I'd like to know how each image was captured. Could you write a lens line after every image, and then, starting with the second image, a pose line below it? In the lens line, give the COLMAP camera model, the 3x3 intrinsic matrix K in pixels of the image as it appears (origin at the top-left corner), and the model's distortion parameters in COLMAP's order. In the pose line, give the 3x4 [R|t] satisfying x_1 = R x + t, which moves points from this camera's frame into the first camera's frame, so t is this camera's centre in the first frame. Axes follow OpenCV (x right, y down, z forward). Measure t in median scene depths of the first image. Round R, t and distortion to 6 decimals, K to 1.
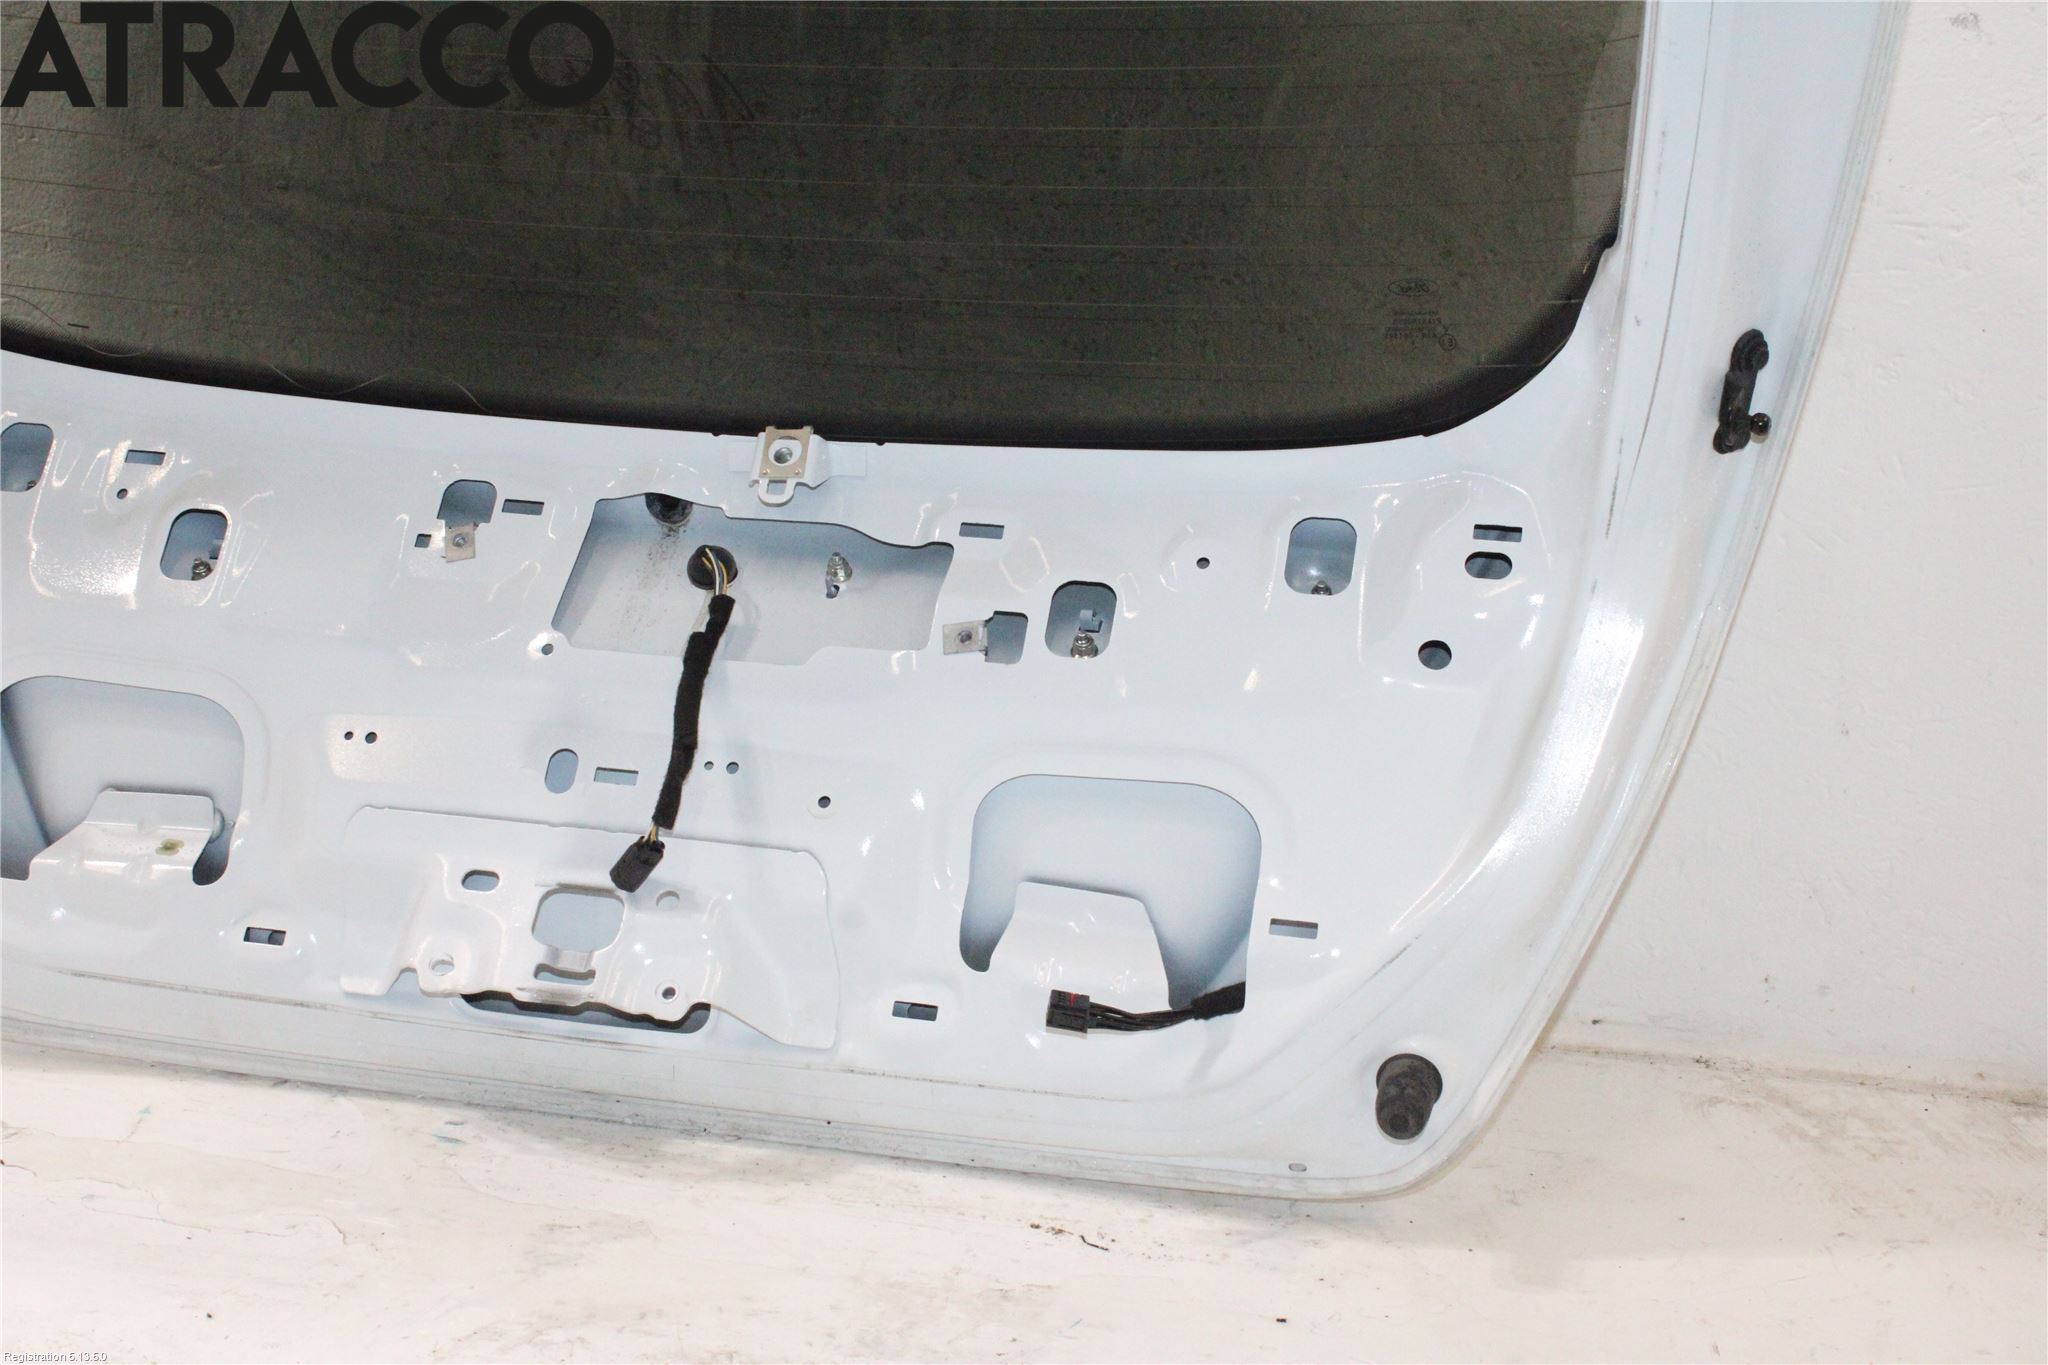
lens RADIAL K [[3064.4, 0, 1024.0], [0, 3064.4, 682.5], [0, 0, 1]] dist [-0.028558, 0.081429]
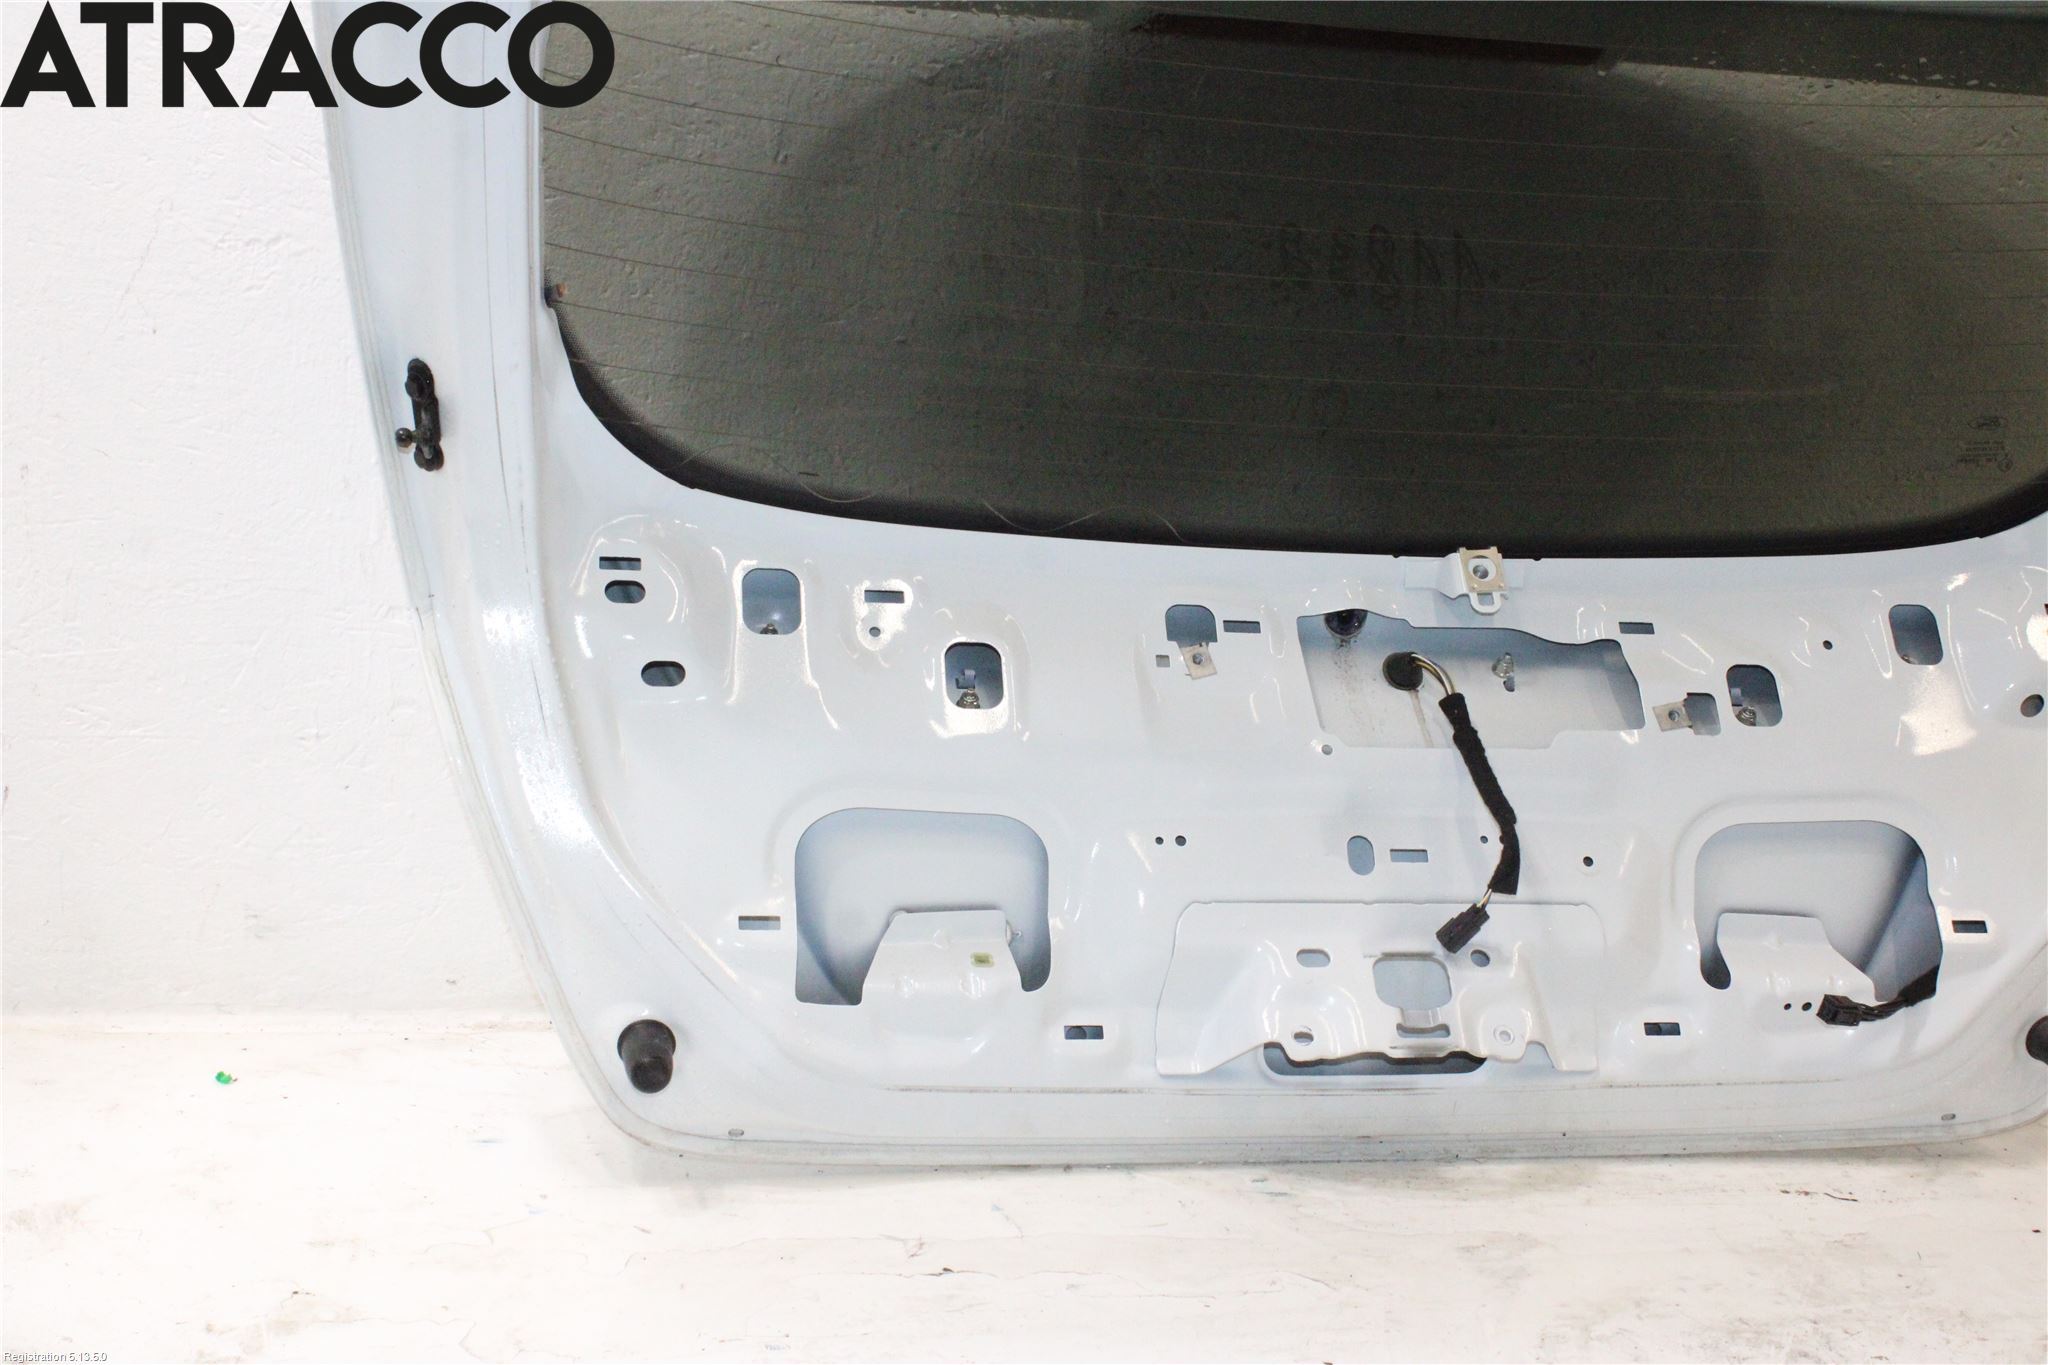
lens RADIAL K [[2792.7, 0, 1057.8], [0, 2792.7, 685.6], [0, 0, 1]] dist [-0.039474, 0.012958]
pose [[0.897486, -0.054651, 0.437643, -0.702824], [0.066878, 0.997682, -0.012562, -0.028586], [-0.435942, 0.040543, 0.899061, 0.114057]]
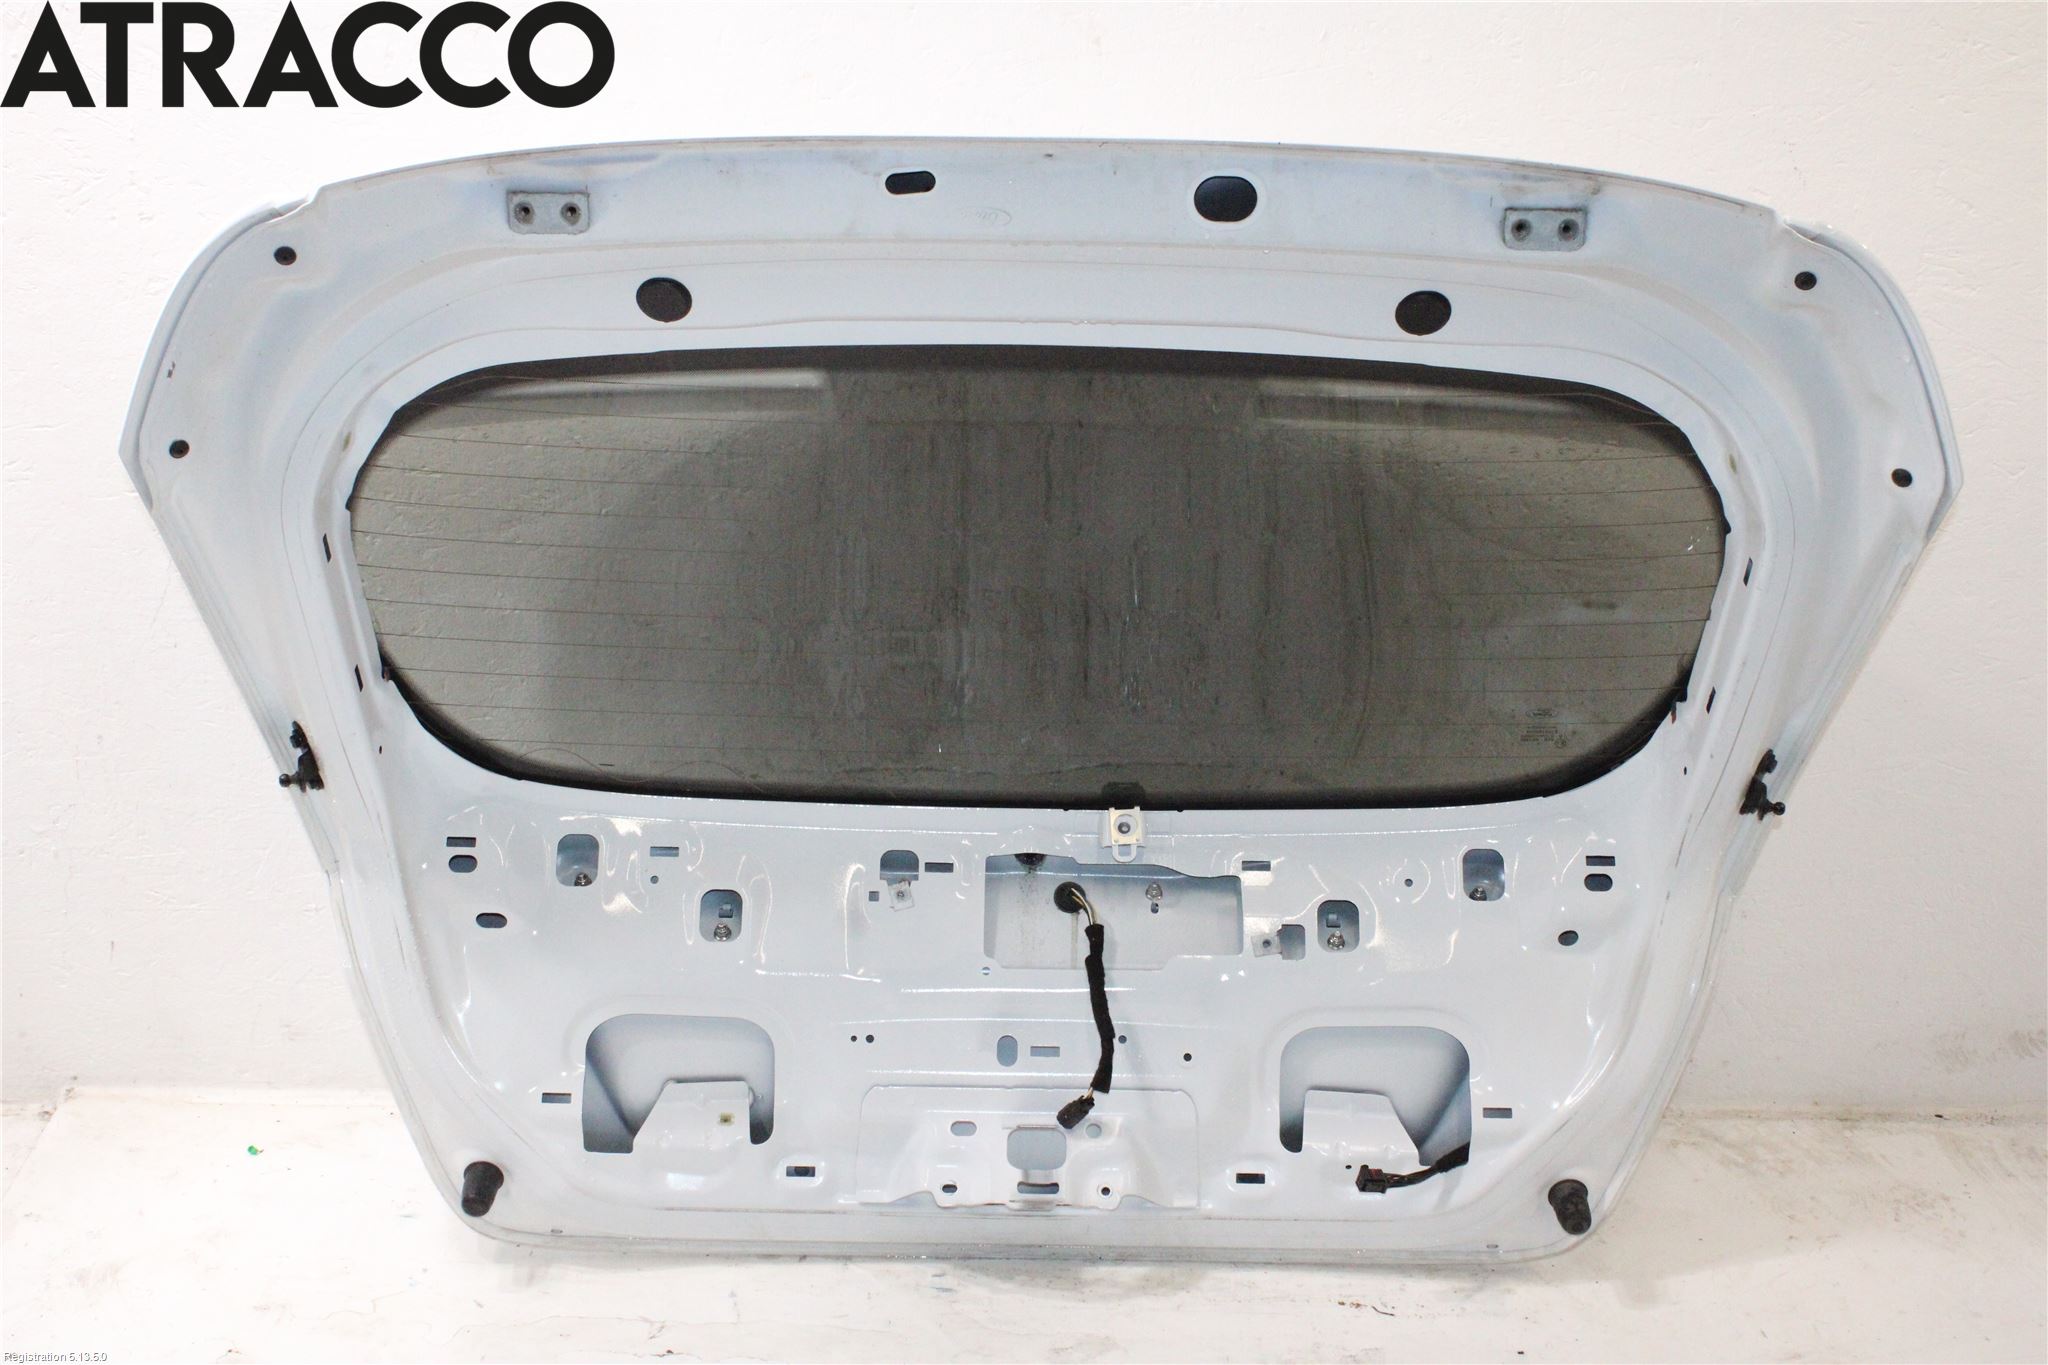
lens RADIAL K [[2634.0, 0, 1024.0], [0, 2634.0, 682.5], [0, 0, 1]] dist [-0.060725, 0.028873]
pose [[0.970044, -0.092088, 0.224798, -0.422259], [0.068133, 0.991358, 0.112103, -0.301349], [-0.233178, -0.093429, 0.967935, -0.259976]]
